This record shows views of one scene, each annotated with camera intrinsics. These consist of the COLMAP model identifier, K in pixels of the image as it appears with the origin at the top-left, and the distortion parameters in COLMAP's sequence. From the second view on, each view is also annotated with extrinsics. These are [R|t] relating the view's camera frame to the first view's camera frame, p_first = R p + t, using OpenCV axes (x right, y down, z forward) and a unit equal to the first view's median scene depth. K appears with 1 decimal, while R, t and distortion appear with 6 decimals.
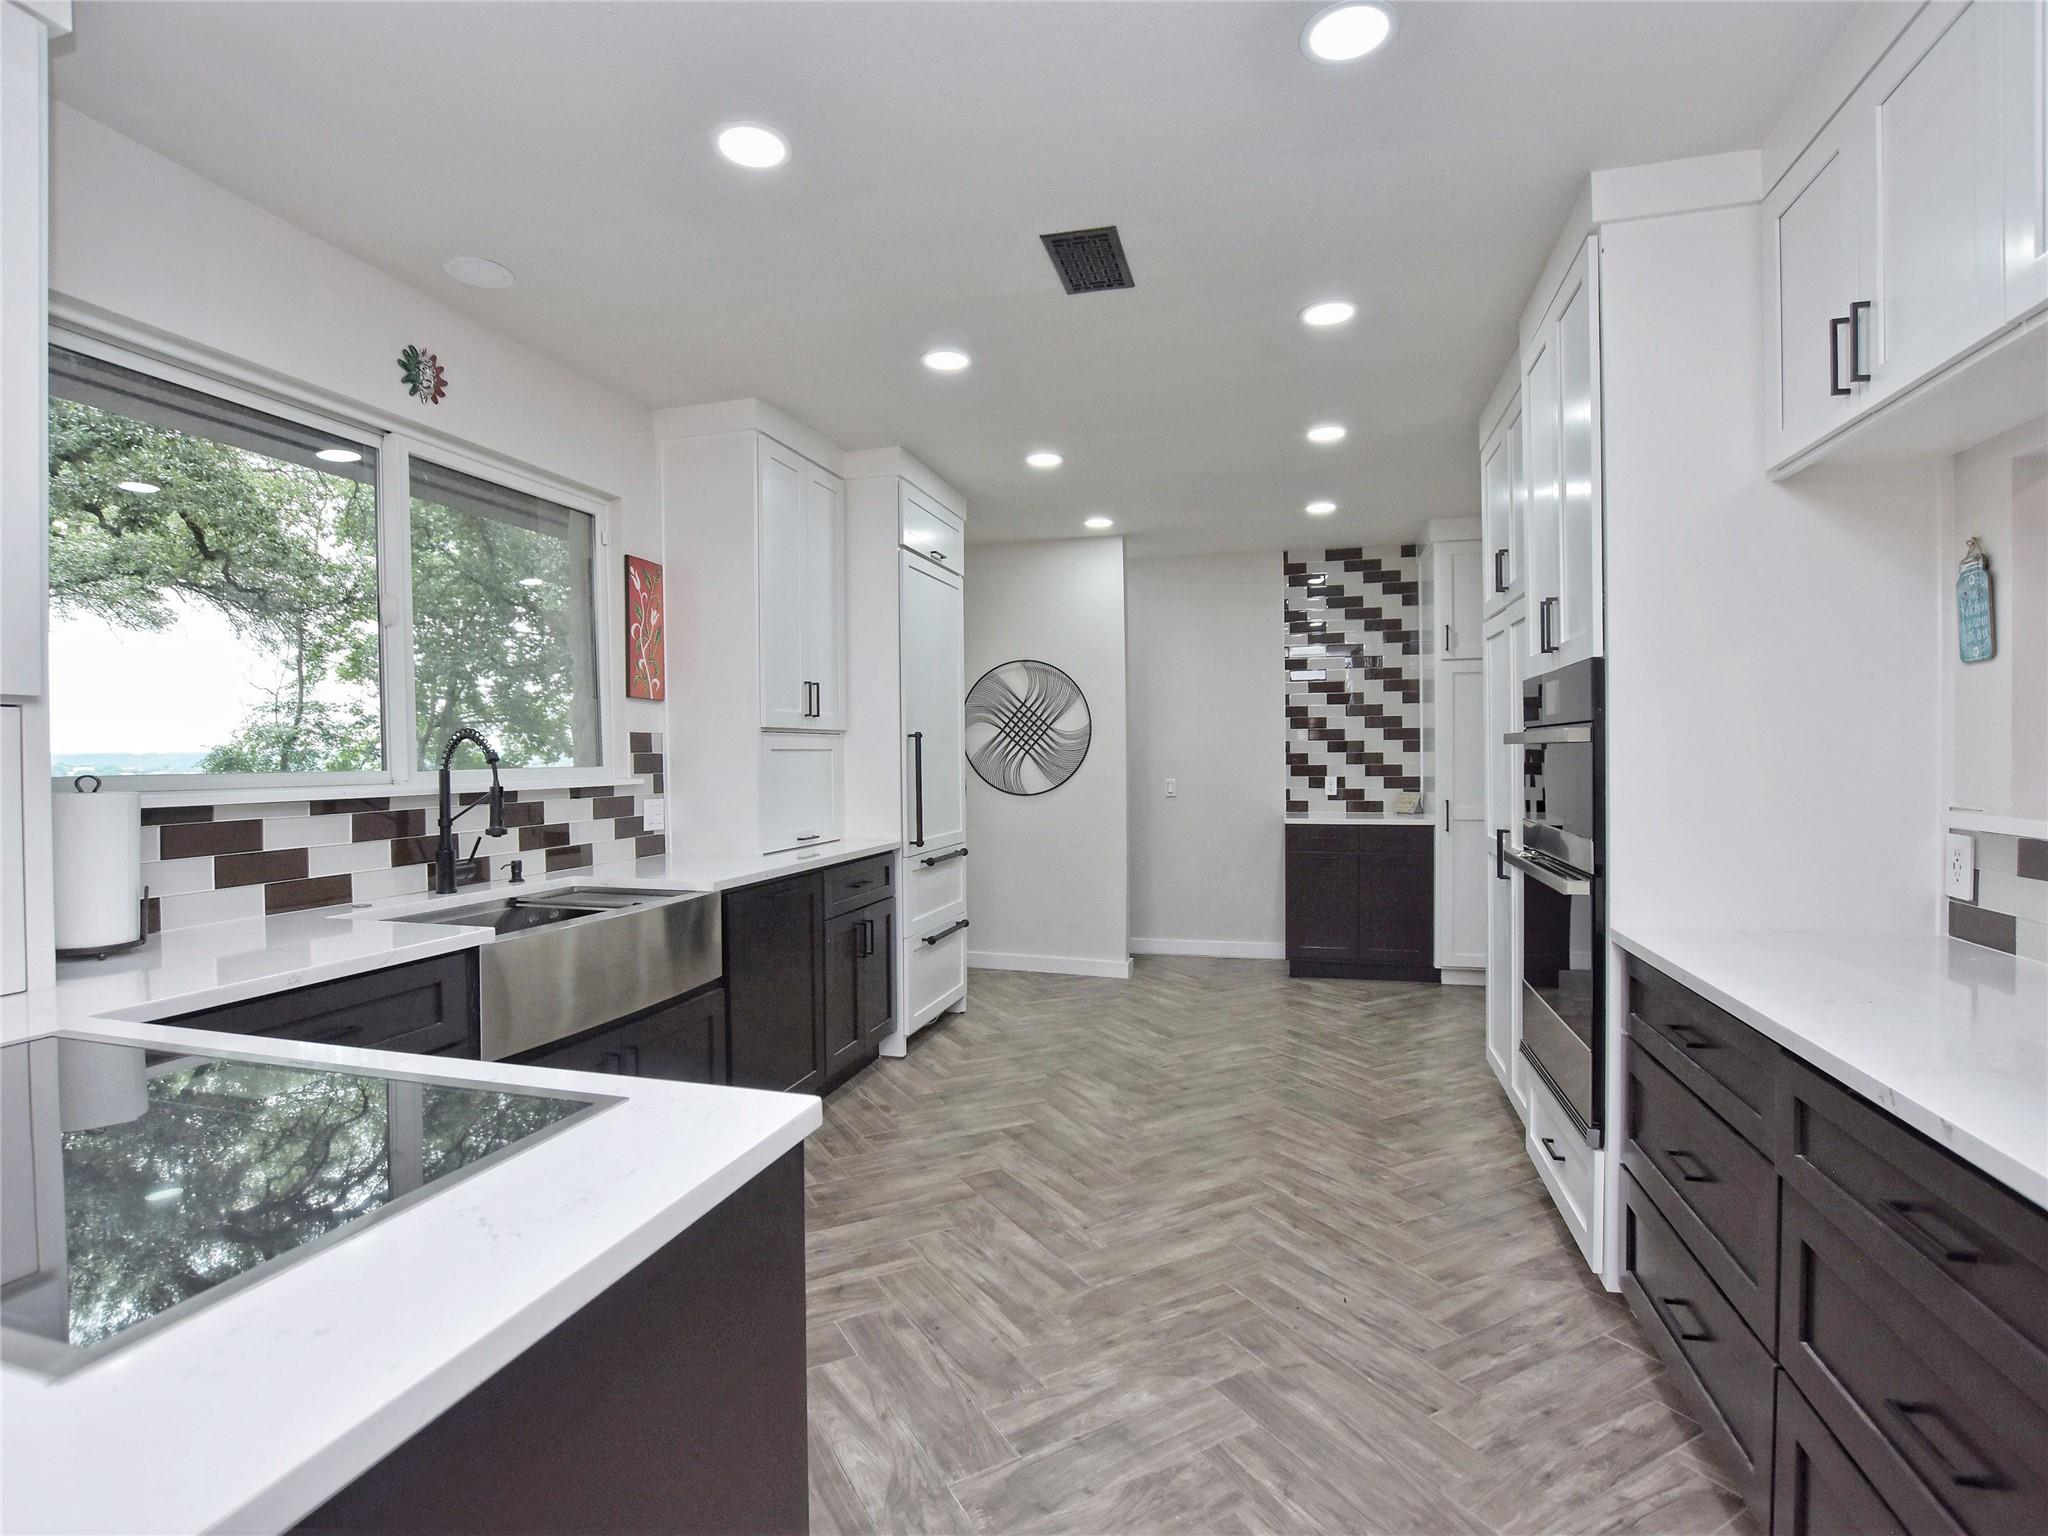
lens RADIAL K [[1017.4, 0, 1018.9], [0, 1017.4, 770.5], [0, 0, 1]] dist [-0.031836, 0.002065]
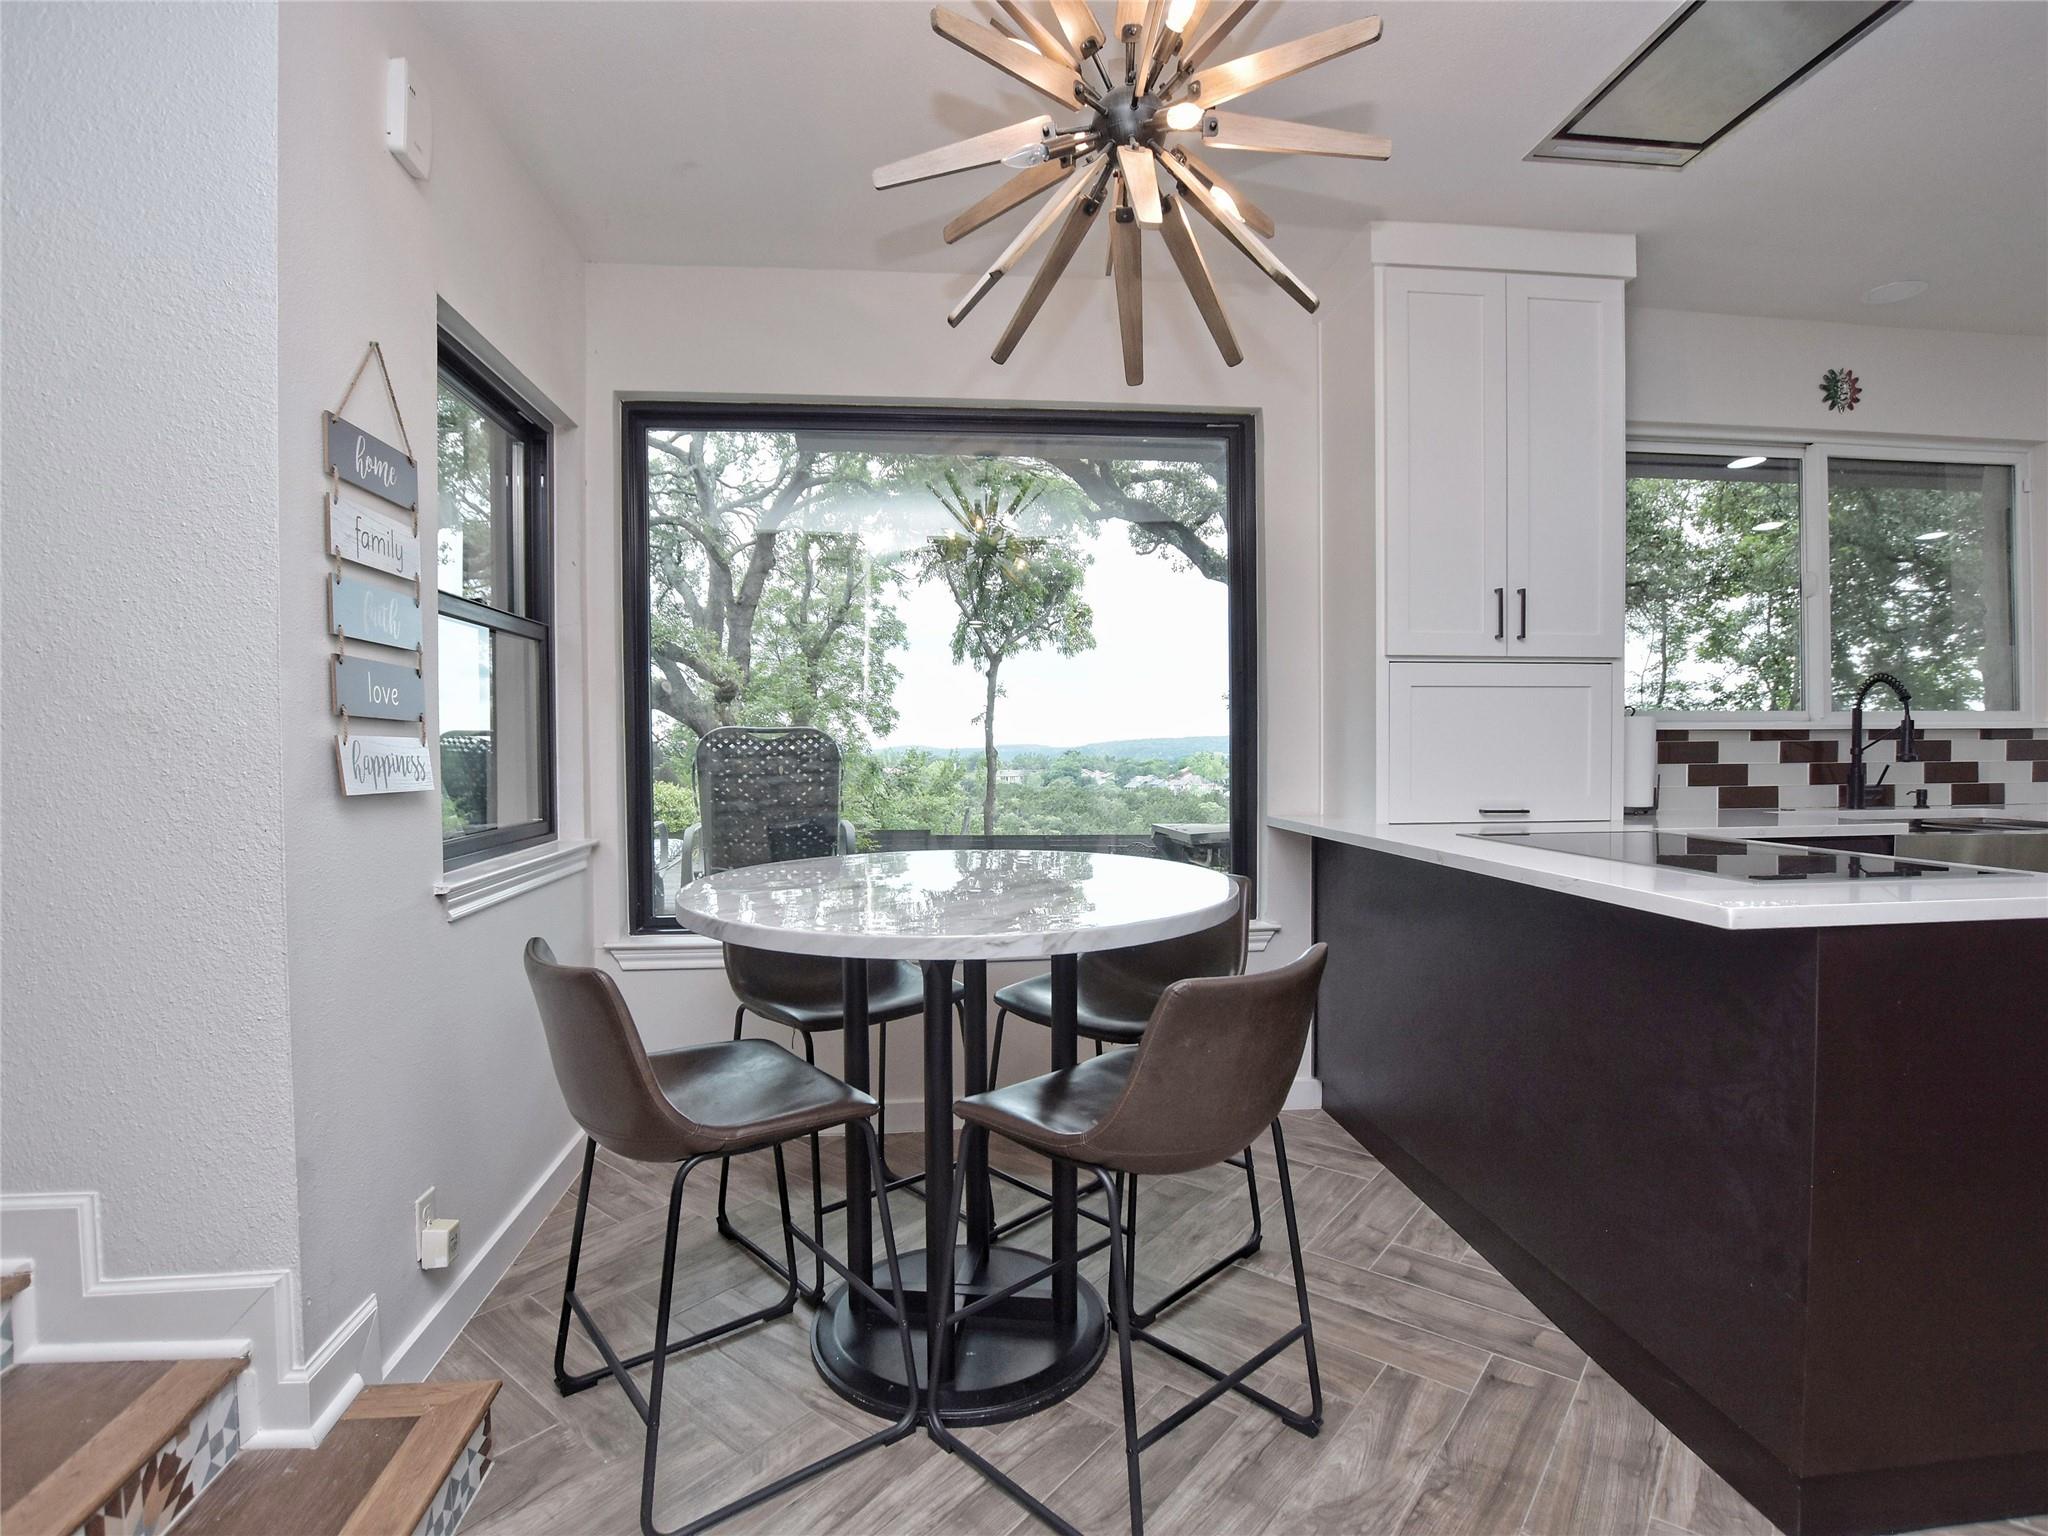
lens RADIAL K [[1017.4, 0, 1018.9], [0, 1017.4, 770.5], [0, 0, 1]] dist [-0.031836, 0.002065]
pose [[0.379128, 0.026967, -0.924951, 0.155615], [-0.010347, 0.999636, 0.024903, 0.051269], [0.925286, 0.000129, 0.379269, -0.379209]]
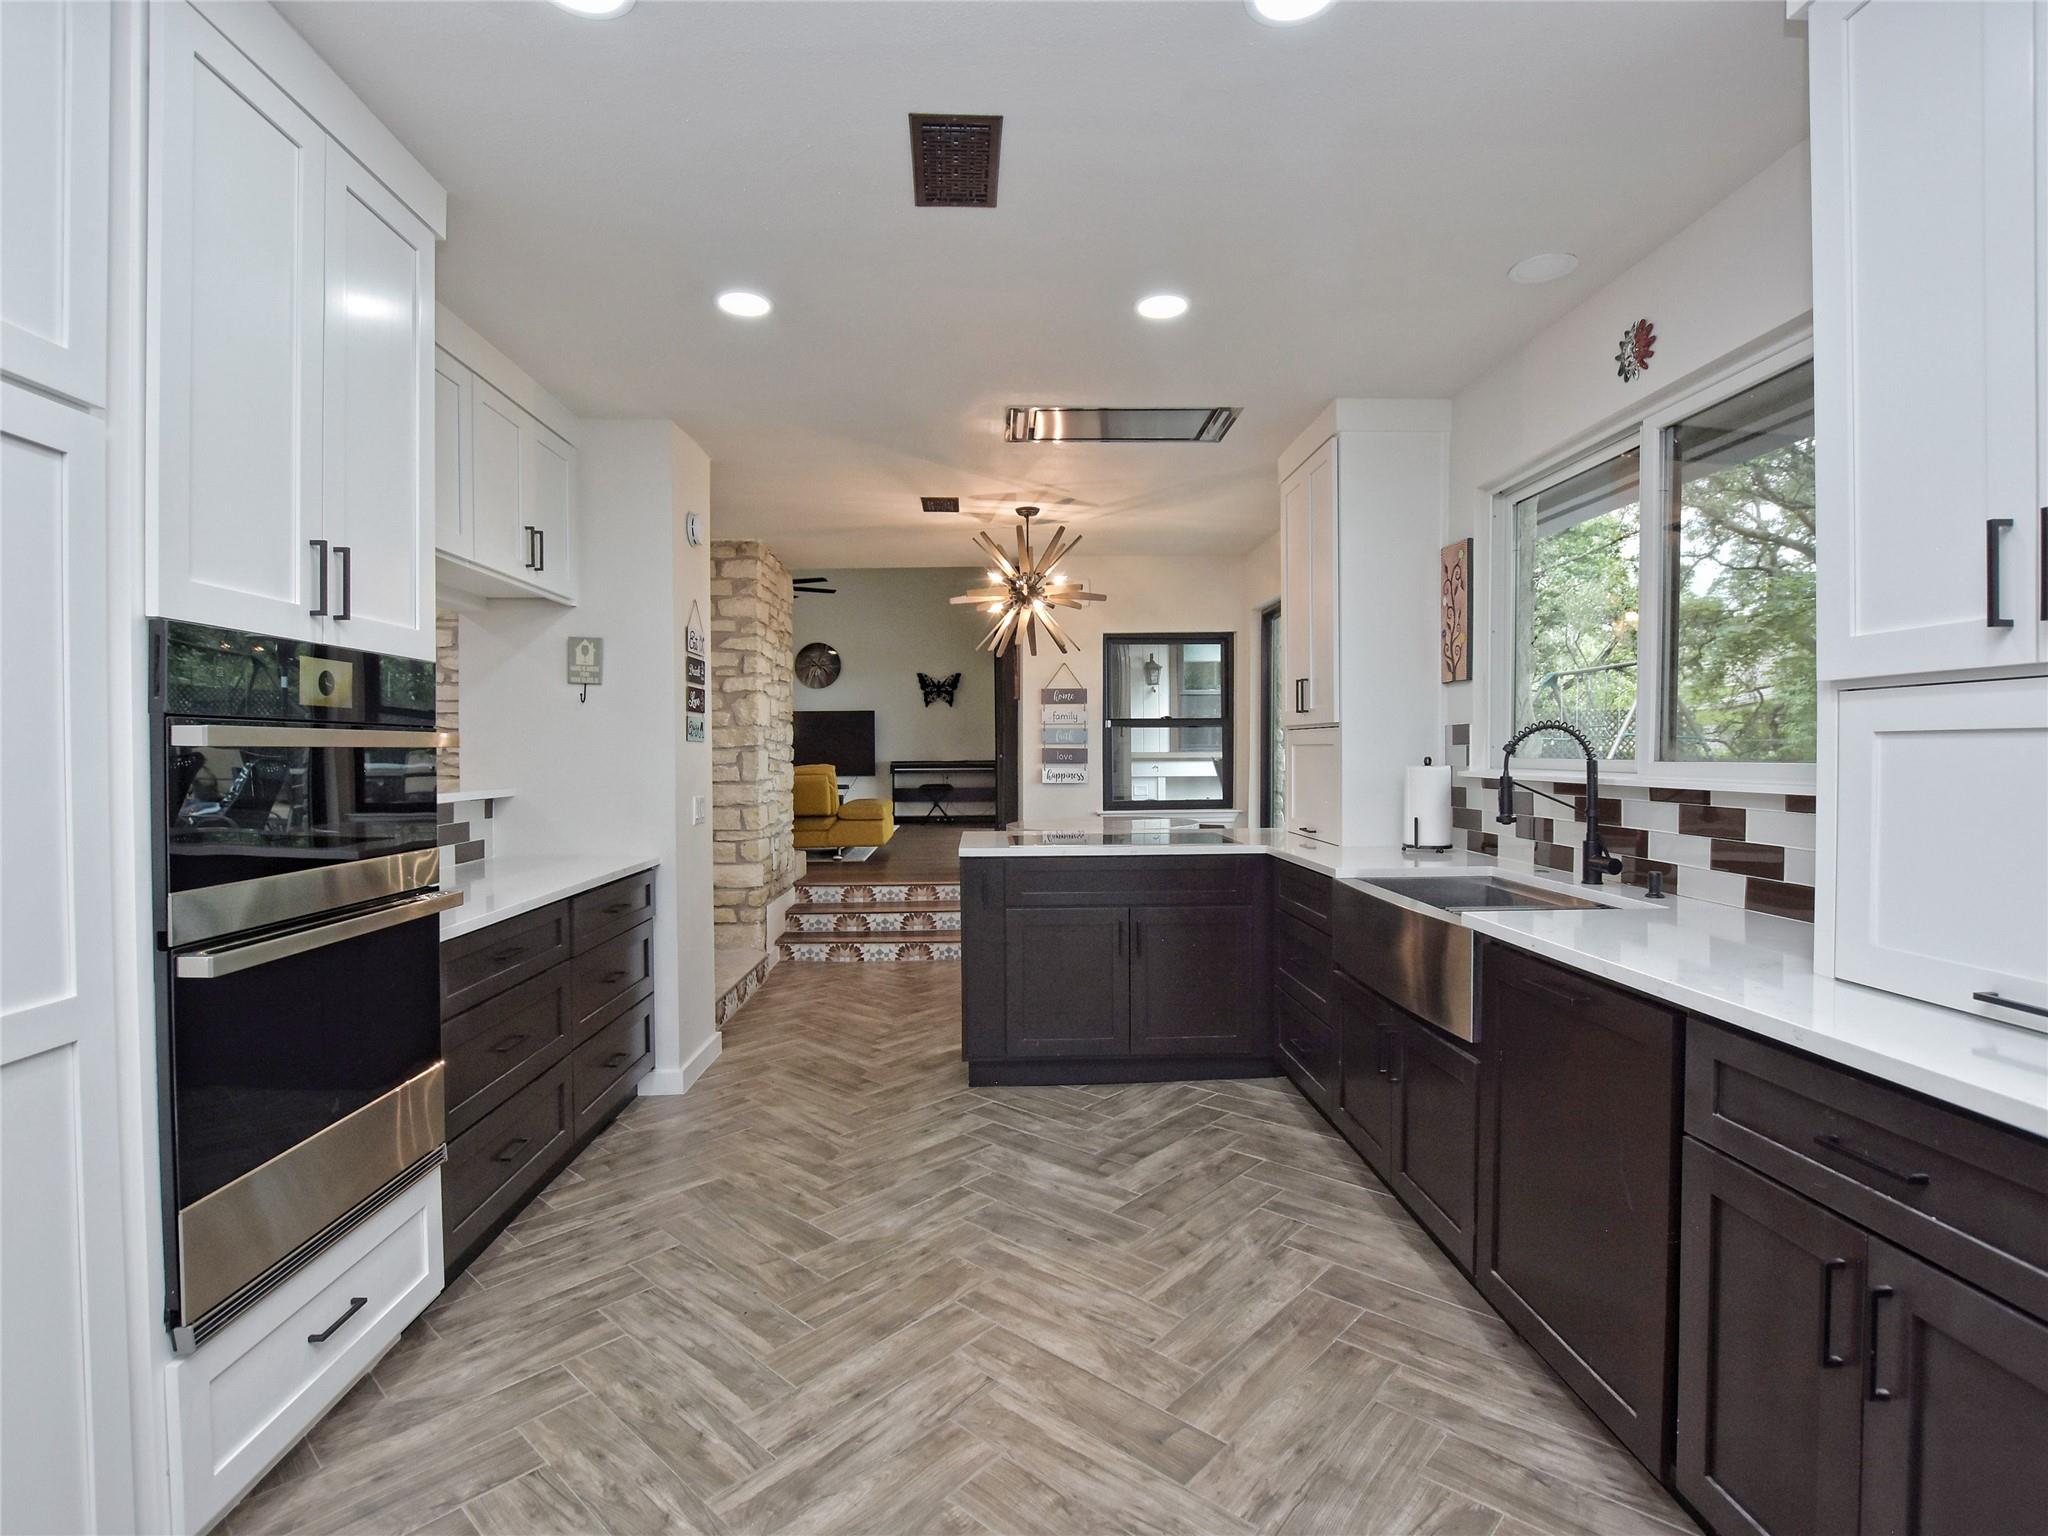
lens RADIAL K [[1017.4, 0, 1018.9], [0, 1017.4, 770.5], [0, 0, 1]] dist [-0.031836, 0.002065]
pose [[-0.951449, 0.019471, -0.307189, 0.258421], [0.008390, 0.999267, 0.037351, -0.030315], [0.307691, 0.032960, -0.950915, 1.651069]]
